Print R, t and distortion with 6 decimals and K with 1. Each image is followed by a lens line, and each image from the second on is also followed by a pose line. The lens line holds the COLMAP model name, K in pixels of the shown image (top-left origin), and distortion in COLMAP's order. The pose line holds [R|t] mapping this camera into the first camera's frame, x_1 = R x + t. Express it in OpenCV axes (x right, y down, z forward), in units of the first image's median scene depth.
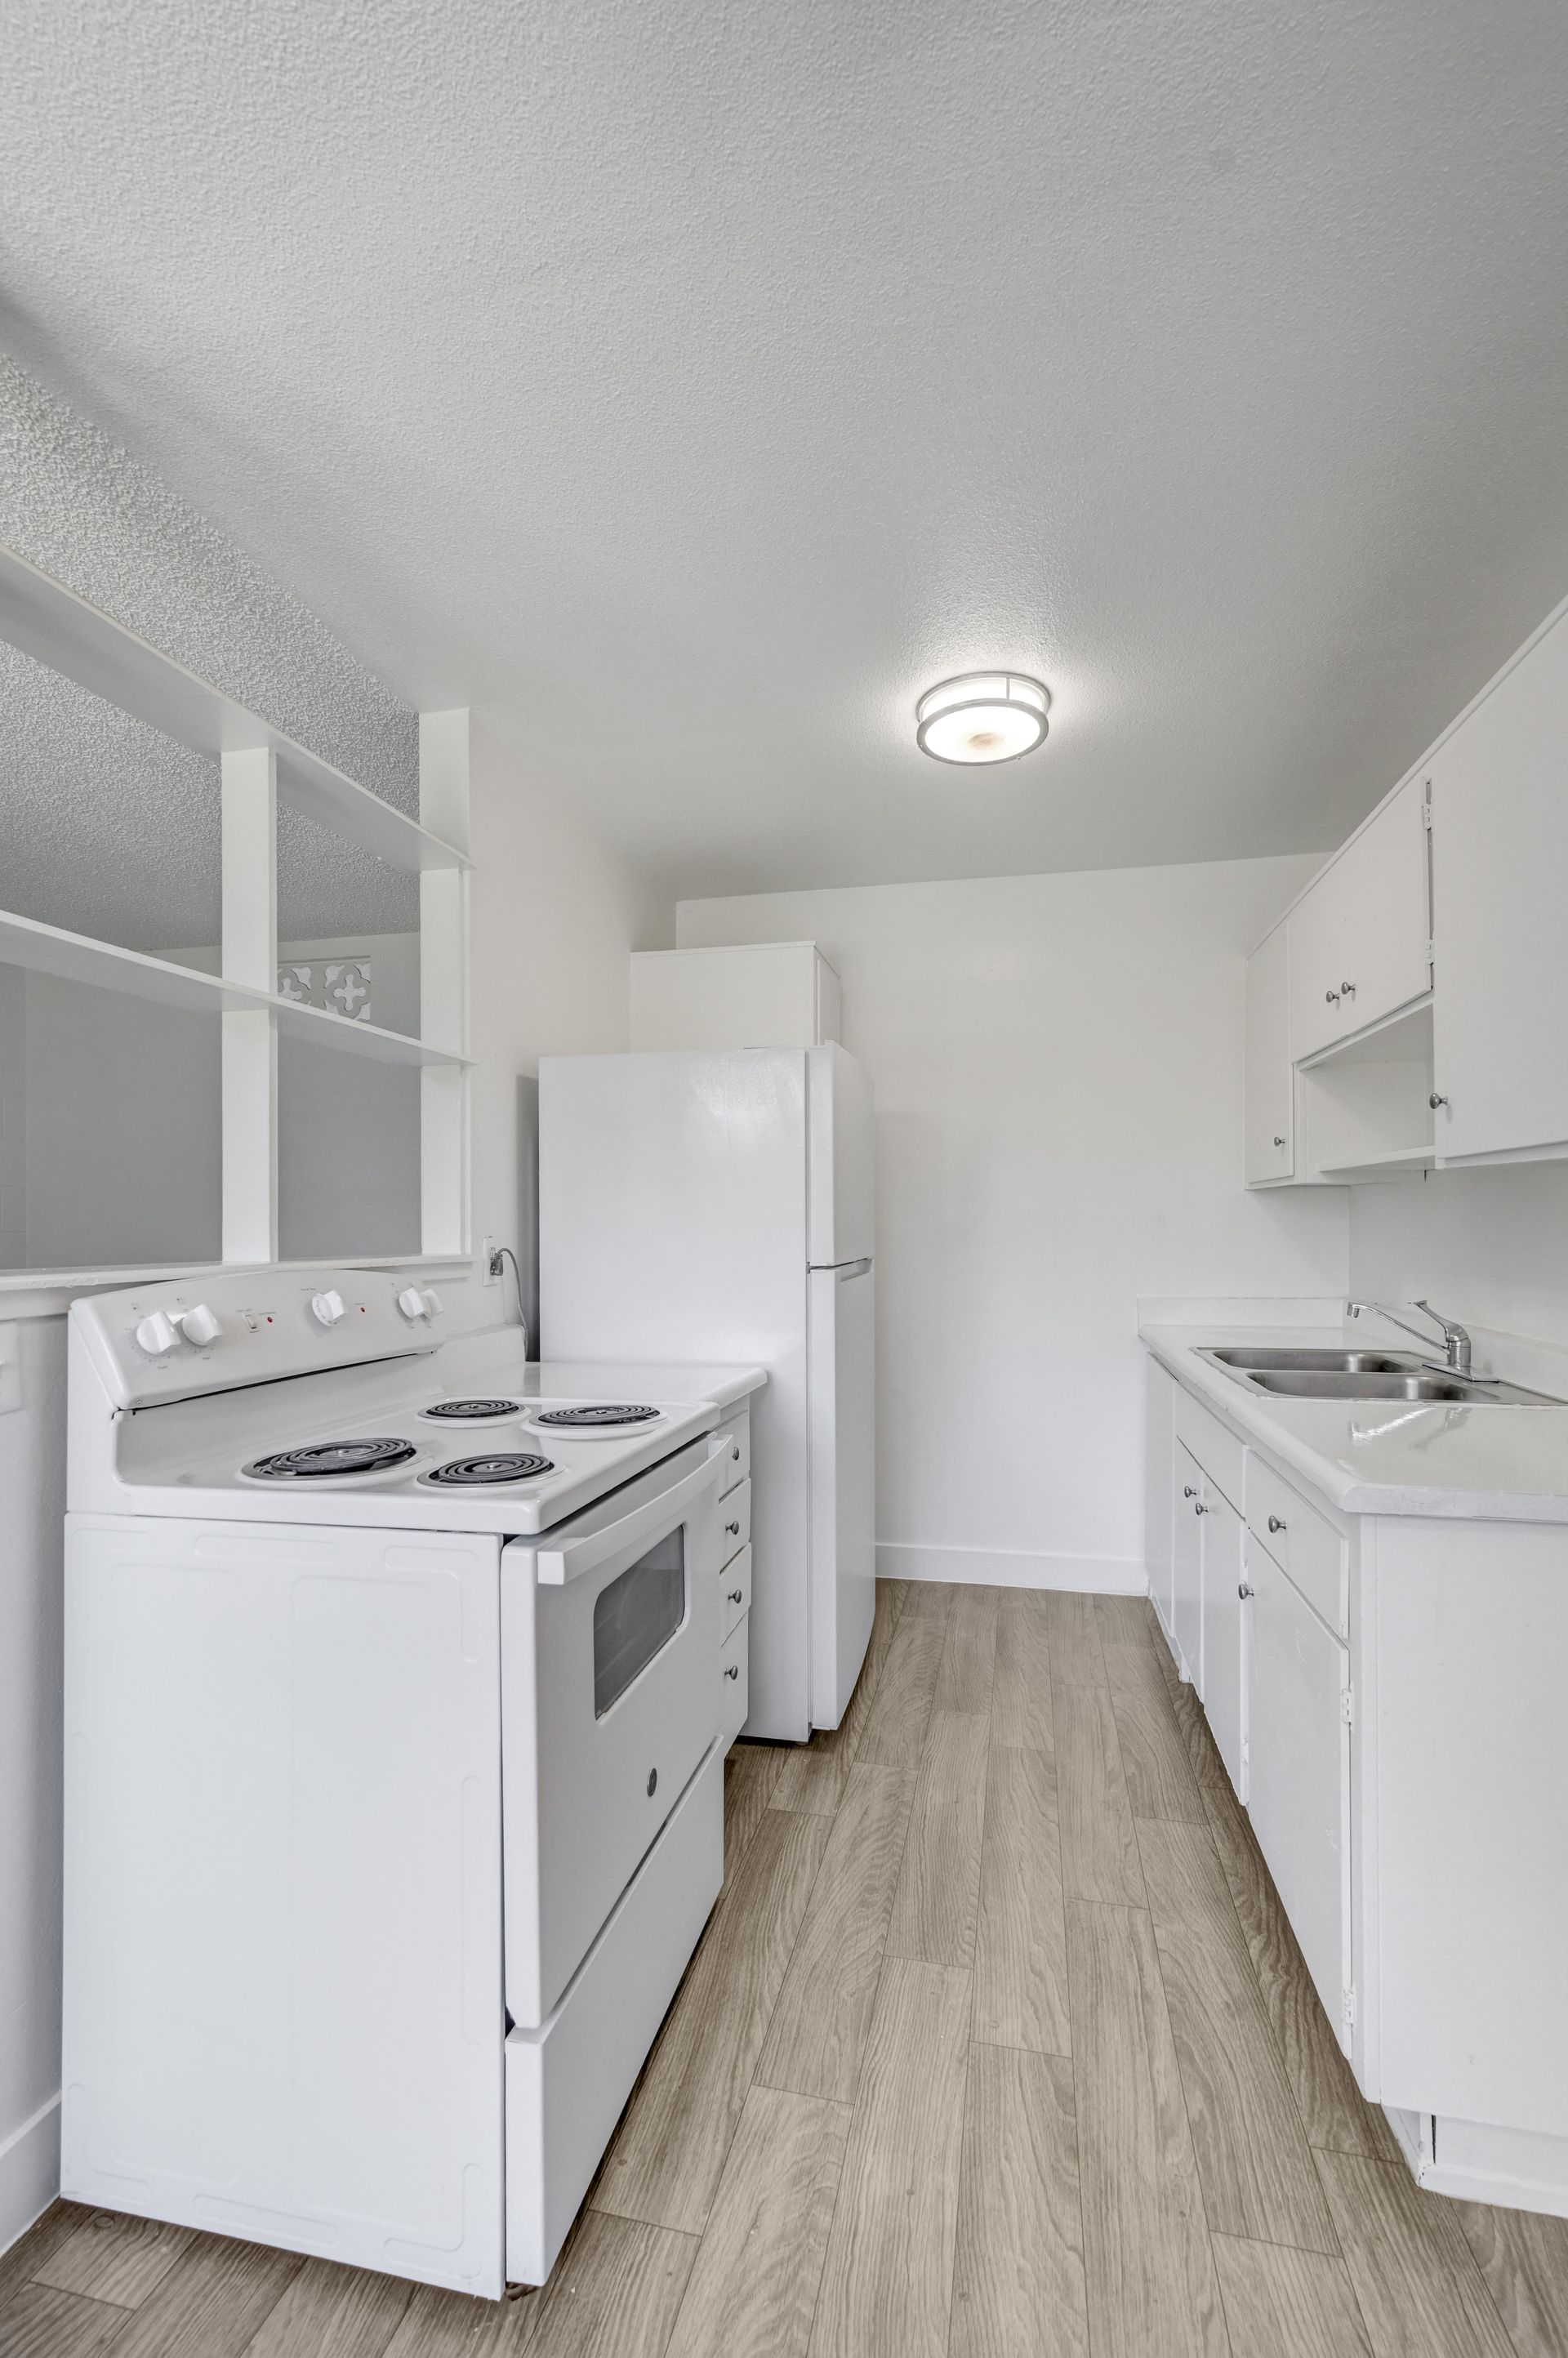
lens RADIAL K [[1024.5, 0, 789.9], [0, 1024.5, 1221.9], [0, 0, 1]] dist [0.004888, 0.000097]
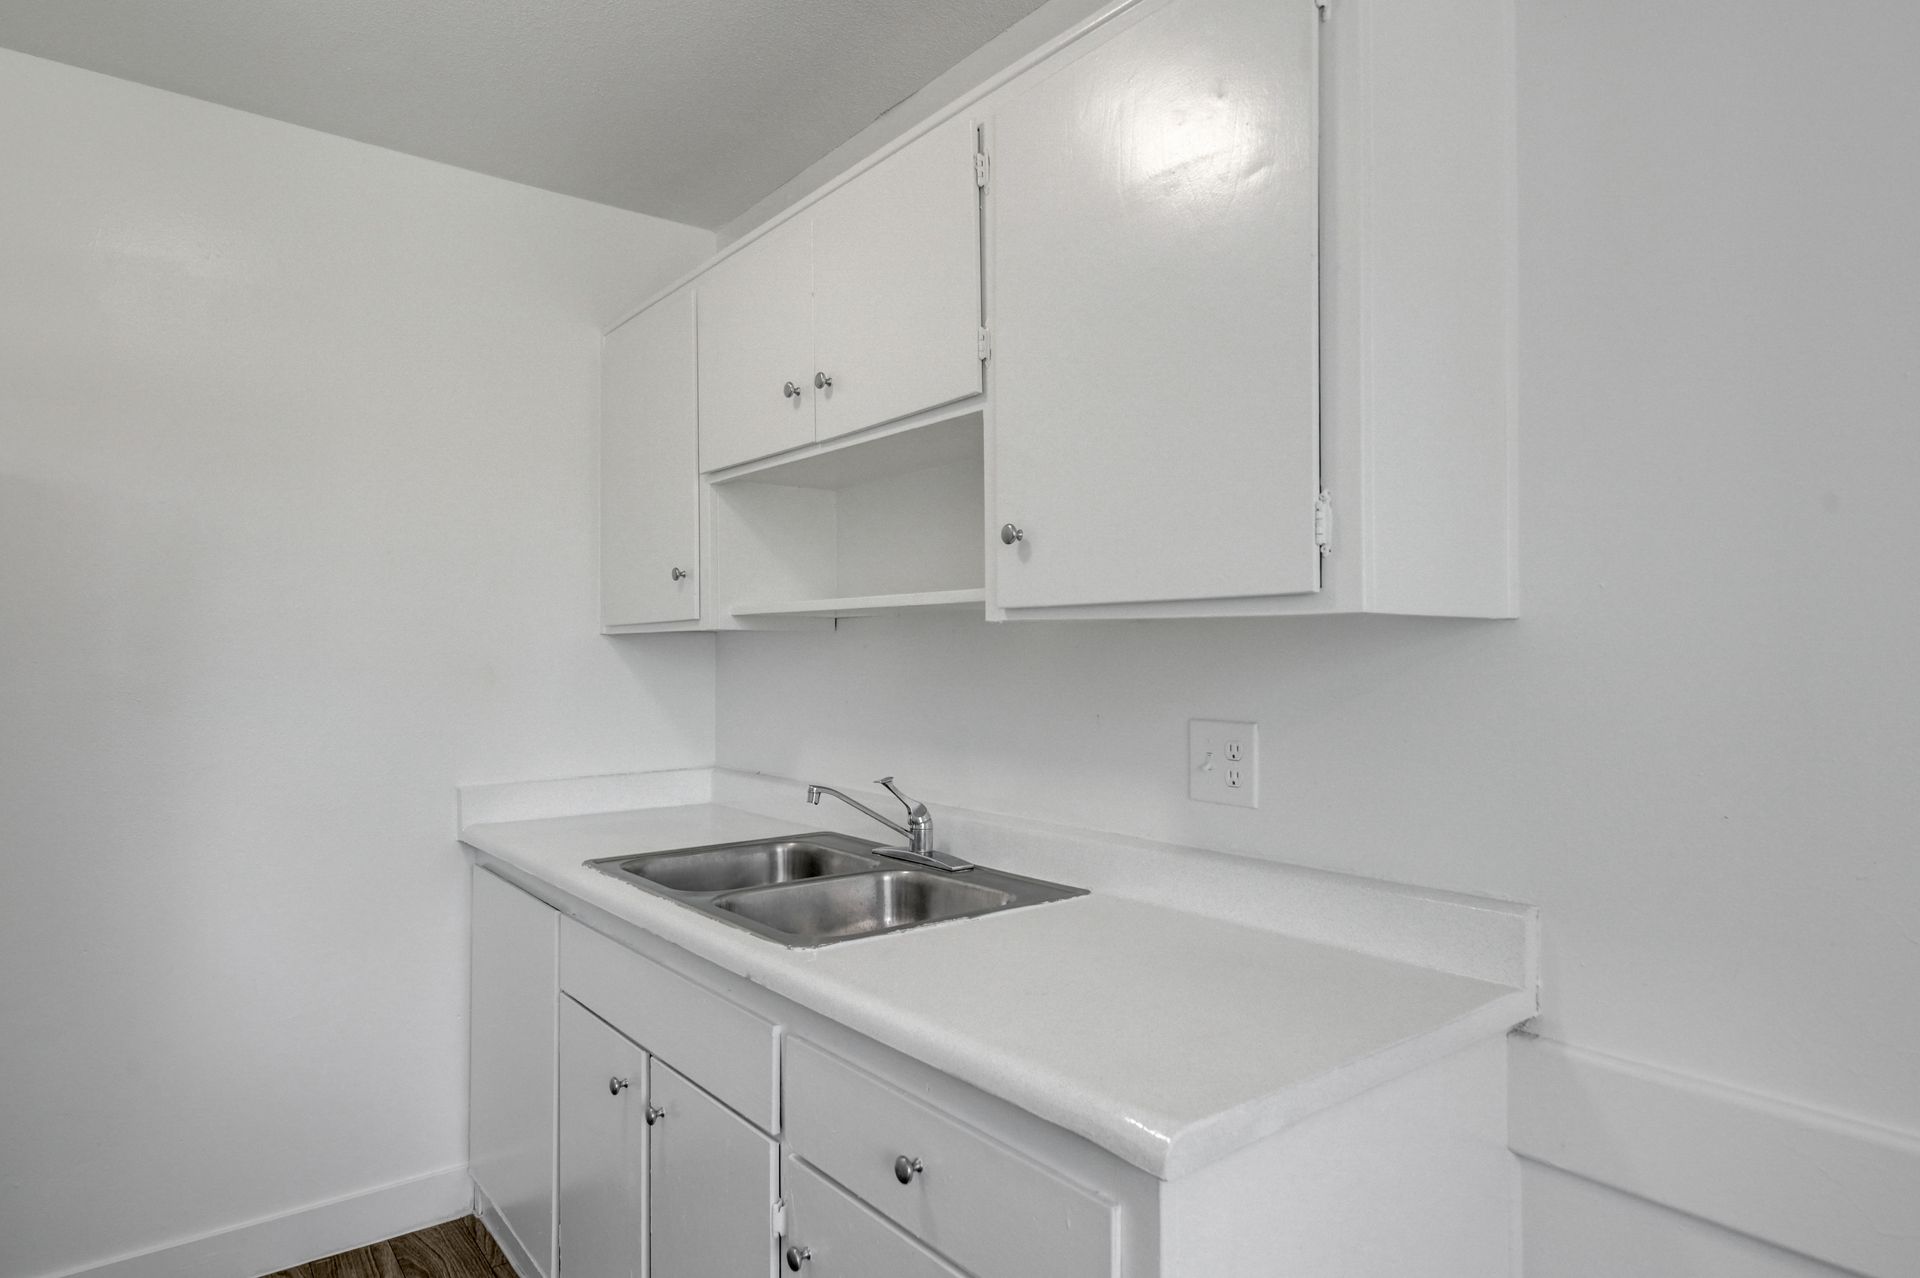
lens RADIAL K [[1086.7, 0, 967.7], [0, 1086.7, 666.5], [0, 0, 1]] dist [0.001569, 0.000083]
pose [[0.628928, 0.002981, 0.777458, -0.028880], [-0.006260, 0.999980, 0.001230, -0.017335], [-0.777438, -0.005641, 0.628934, 0.480872]]
